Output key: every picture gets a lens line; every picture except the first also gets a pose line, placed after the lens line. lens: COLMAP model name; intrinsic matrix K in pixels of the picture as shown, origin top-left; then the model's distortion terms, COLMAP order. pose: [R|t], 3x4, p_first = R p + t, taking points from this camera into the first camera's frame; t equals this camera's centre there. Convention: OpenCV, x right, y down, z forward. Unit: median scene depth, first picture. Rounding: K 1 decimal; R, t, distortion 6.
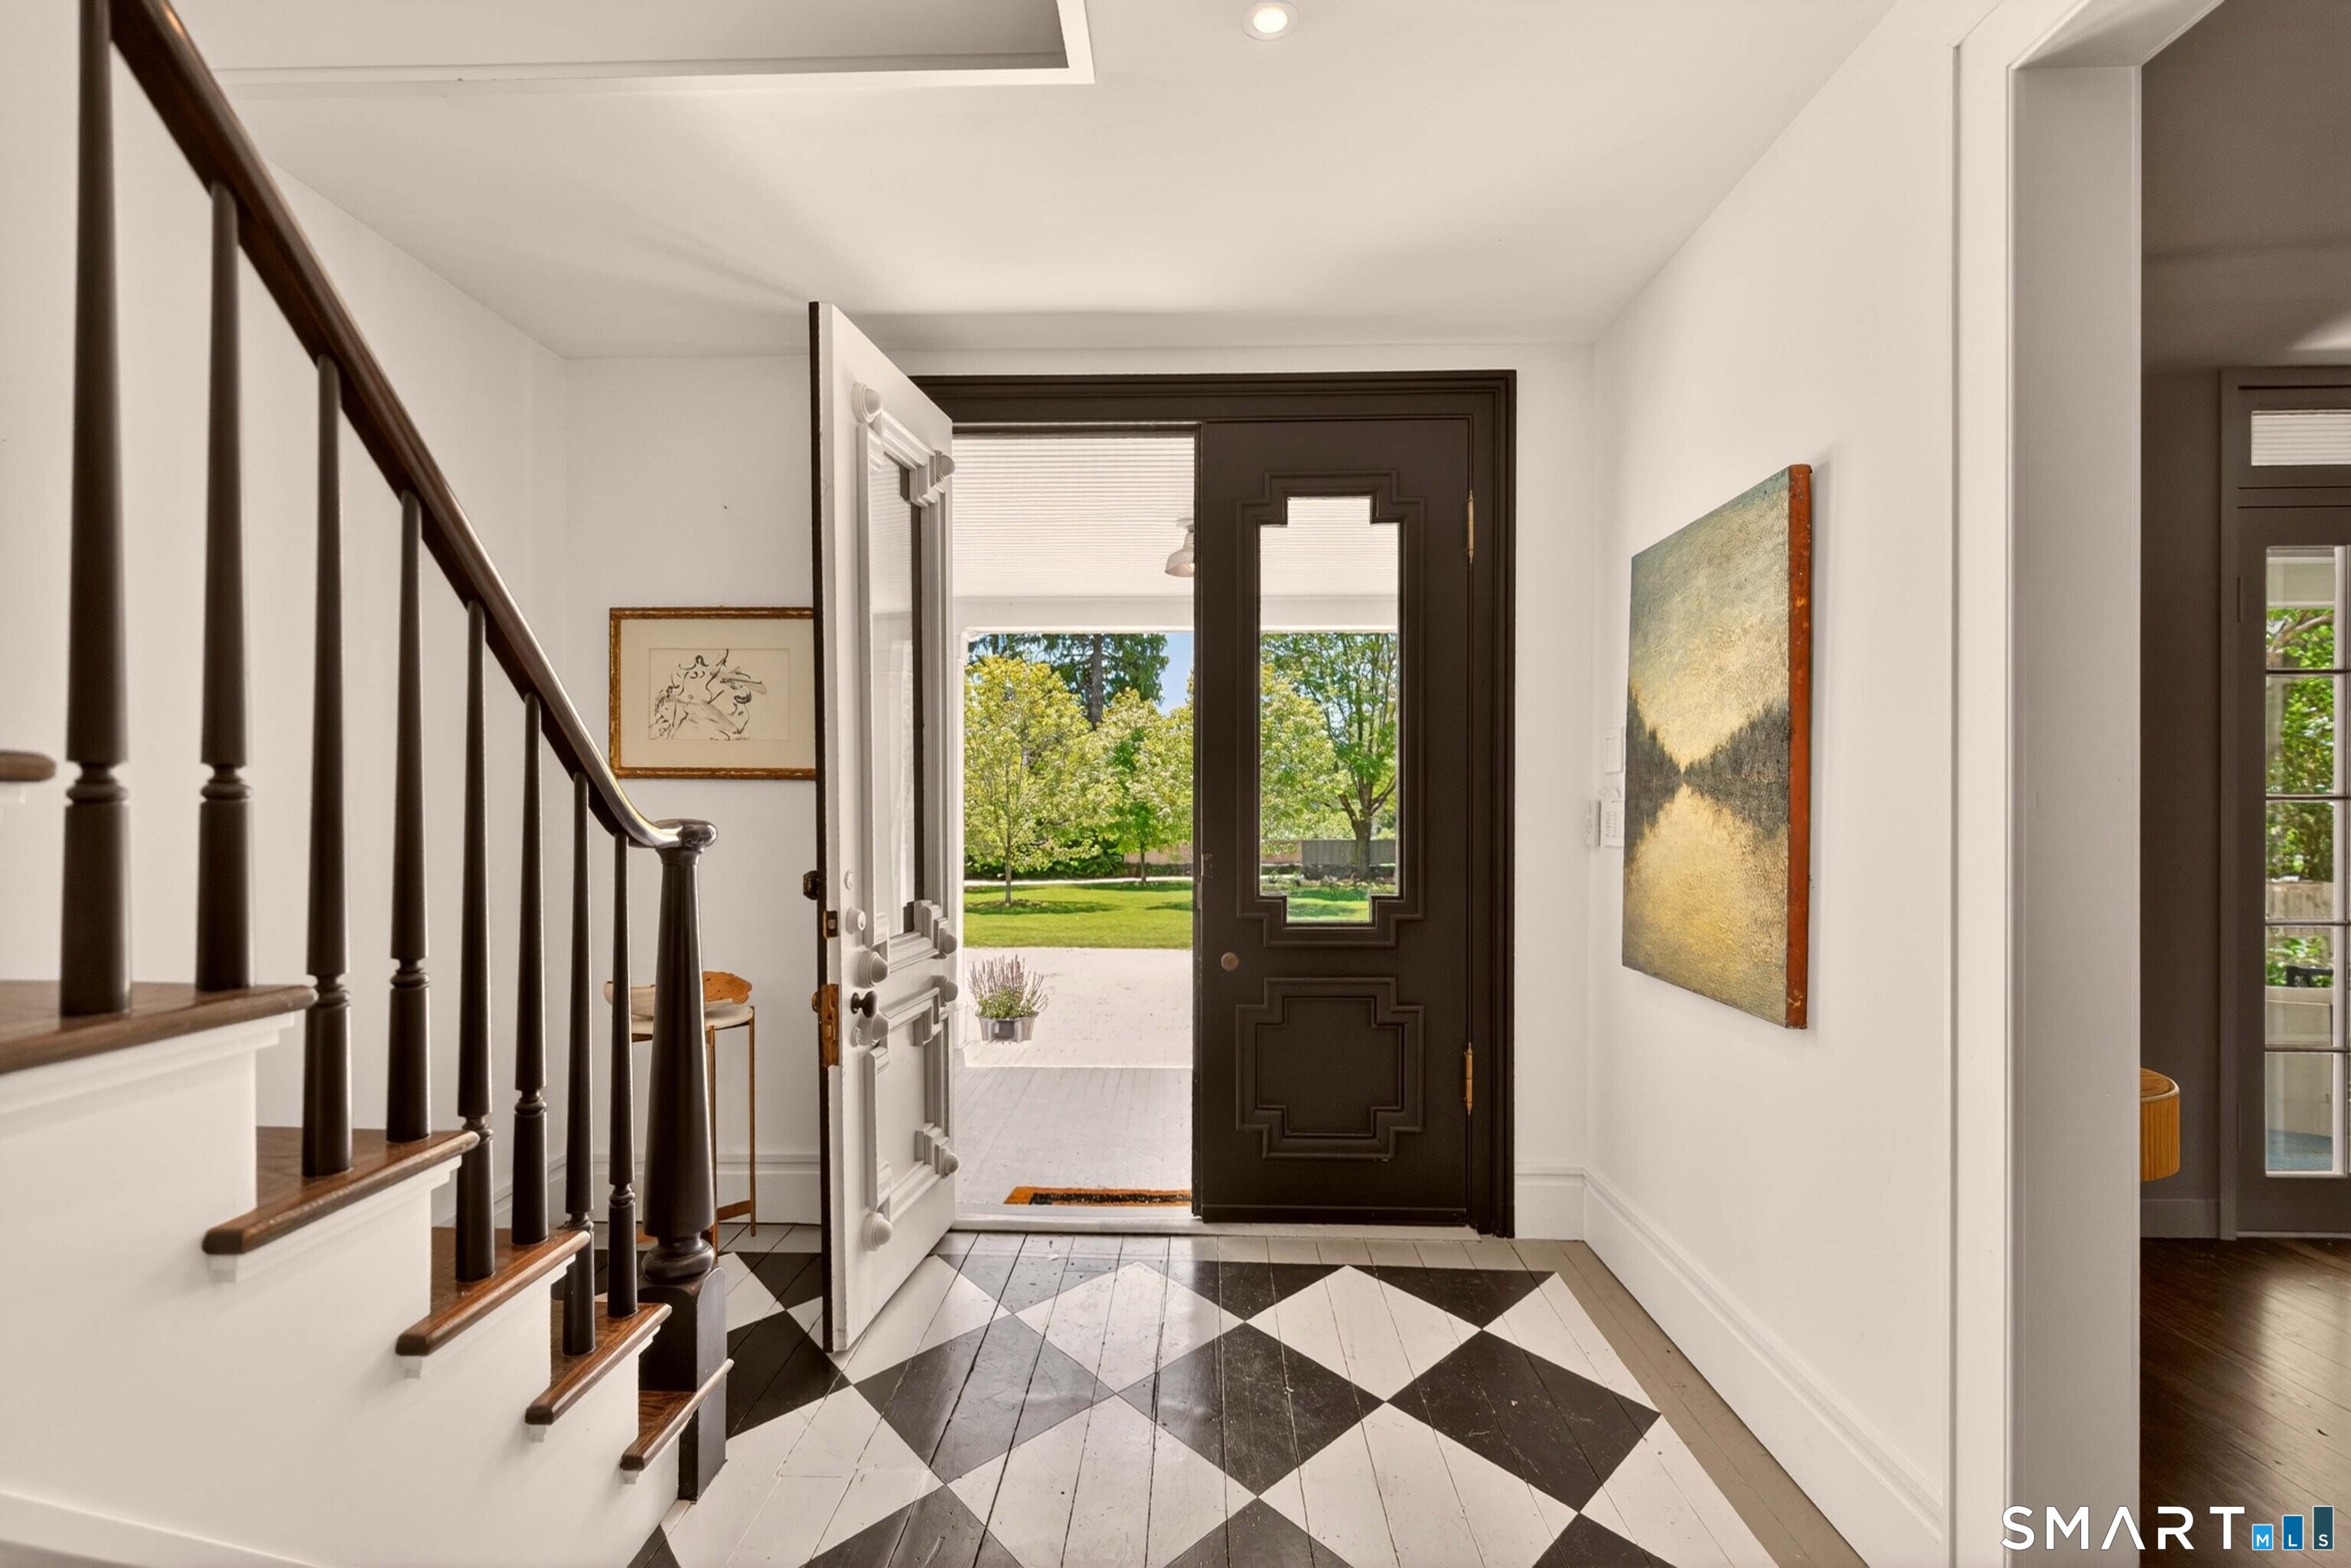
lens RADIAL K [[1545.6, 0, 1175.5], [0, 1545.6, 784.0], [0, 0, 1]] dist [-0.020395, -0.000629]
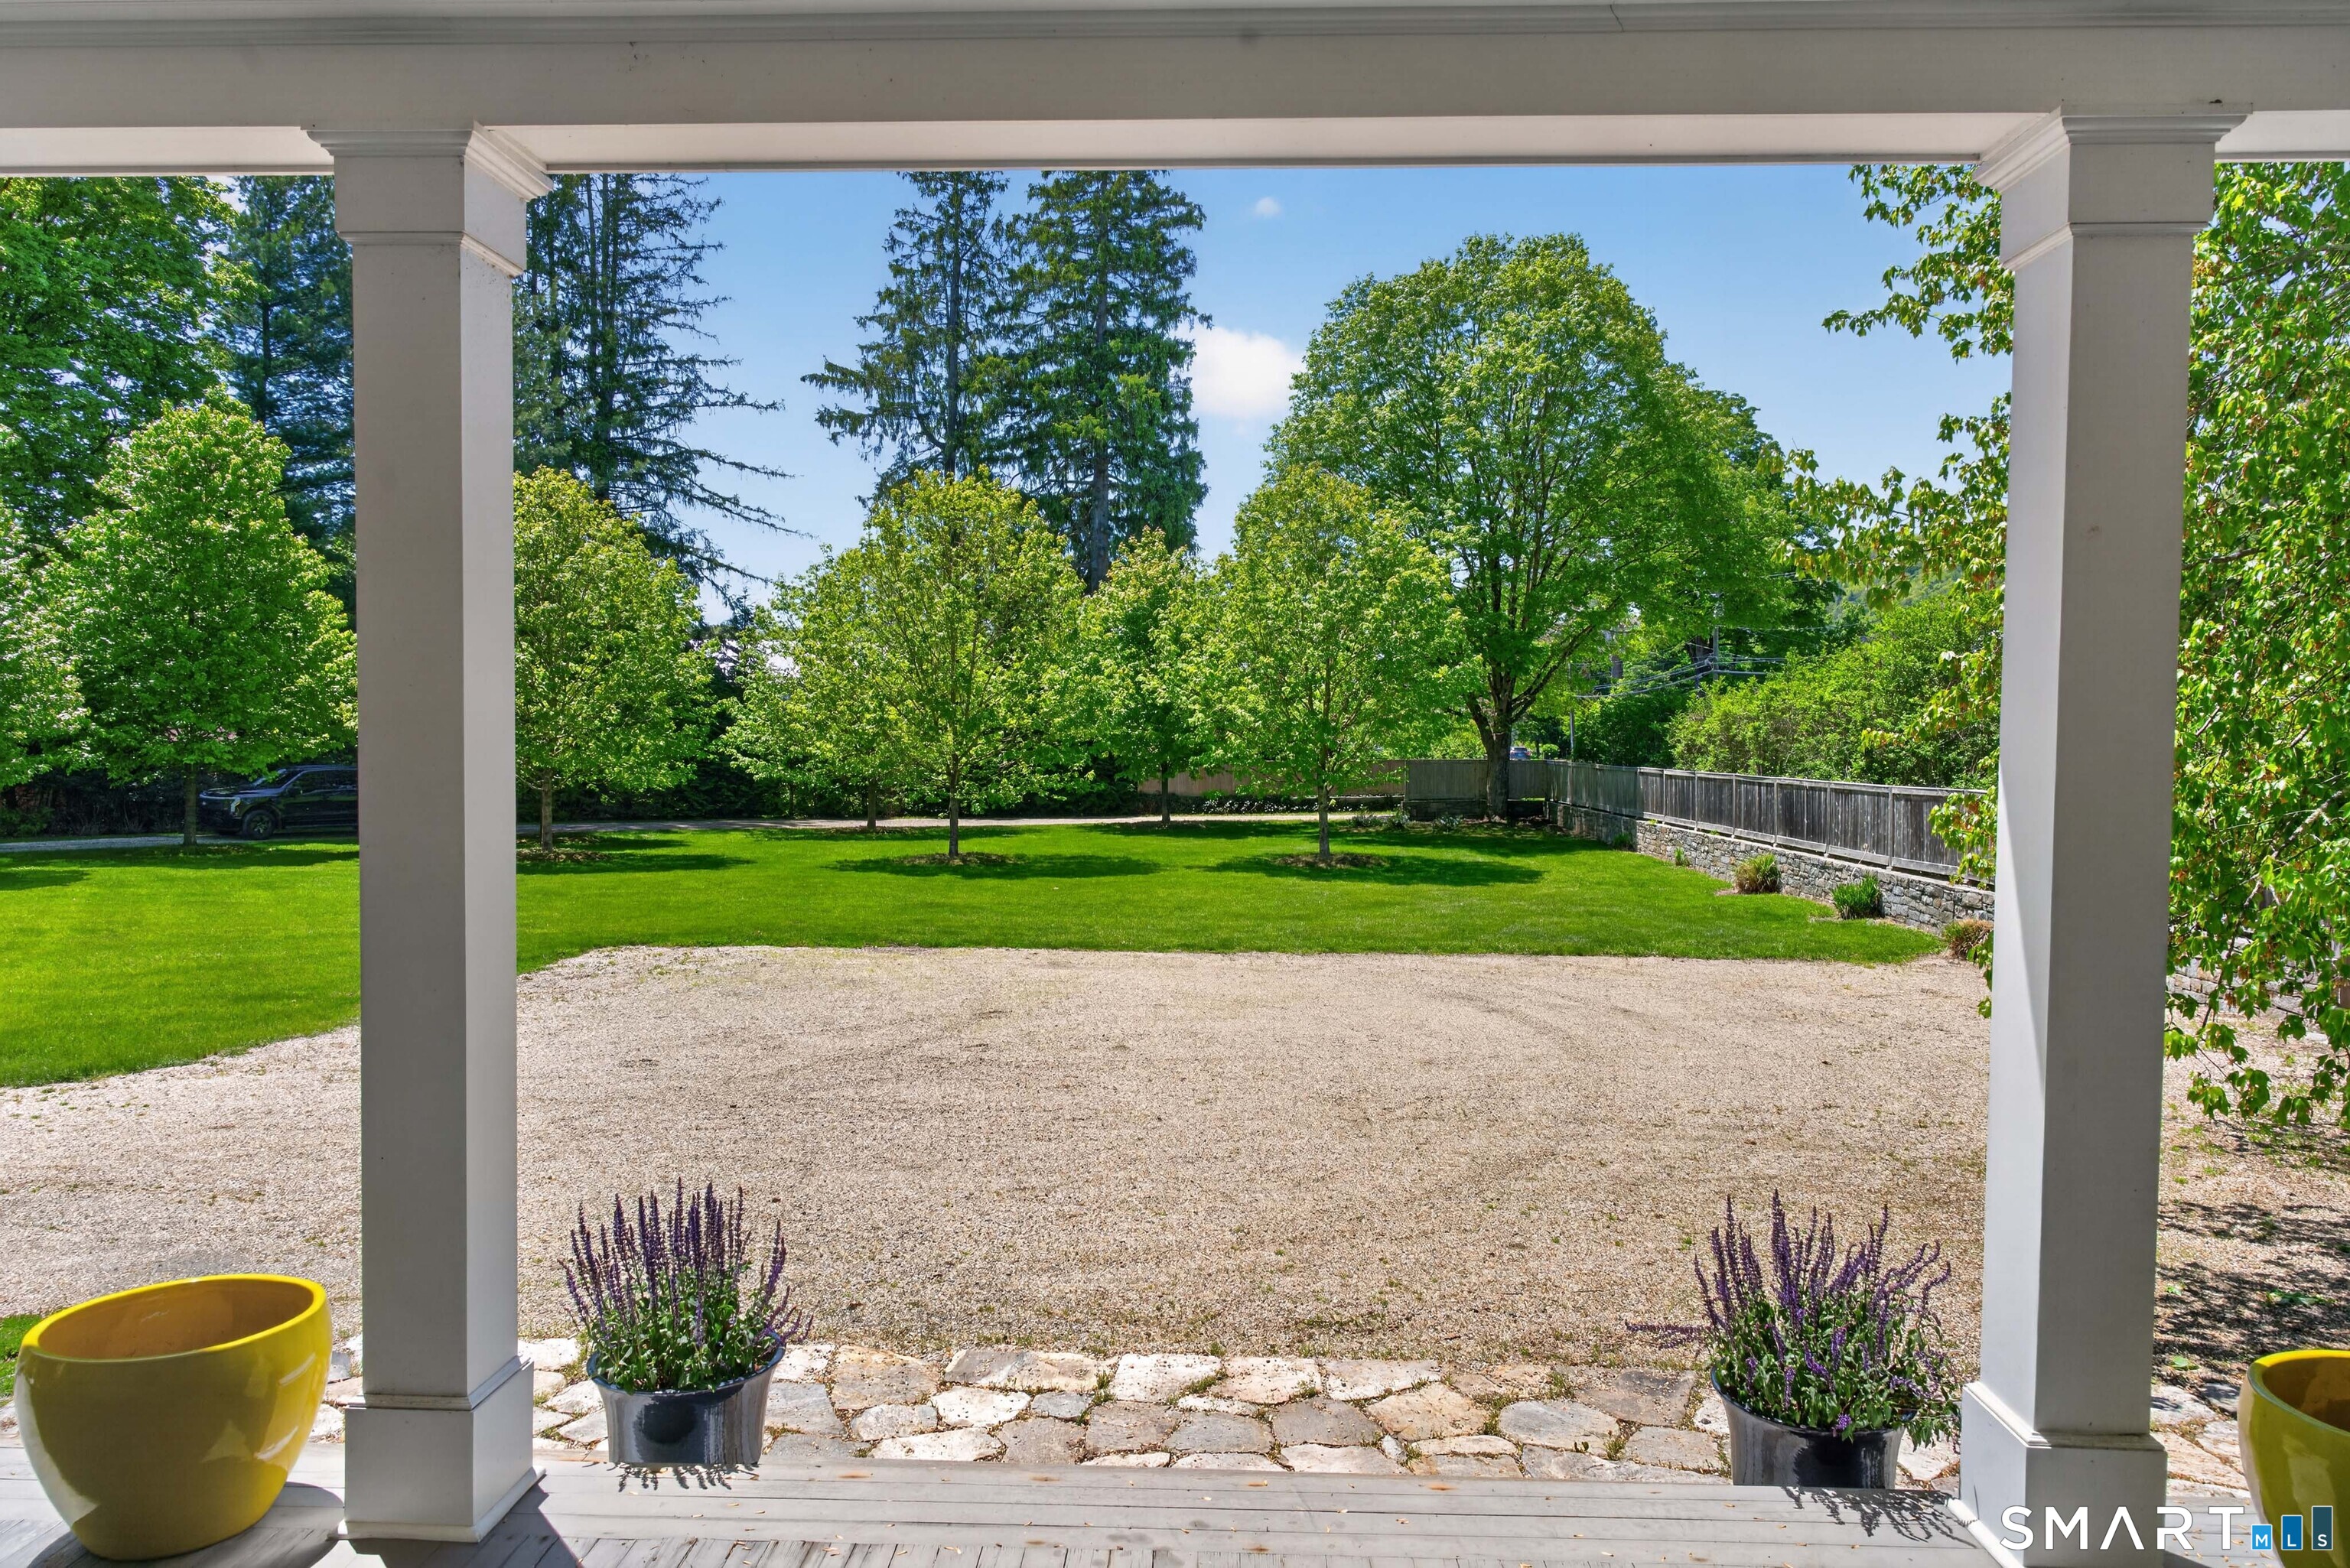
lens RADIAL K [[1544.9, 0, 1175.0], [0, 1544.9, 784.0], [0, 0, 1]] dist [-0.020395, -0.000629]
pose [[0.999488, 0.005423, -0.031548, 0.003439], [-0.003125, 0.997369, 0.072425, -0.001153], [0.031858, -0.072289, 0.996875, 0.338388]]
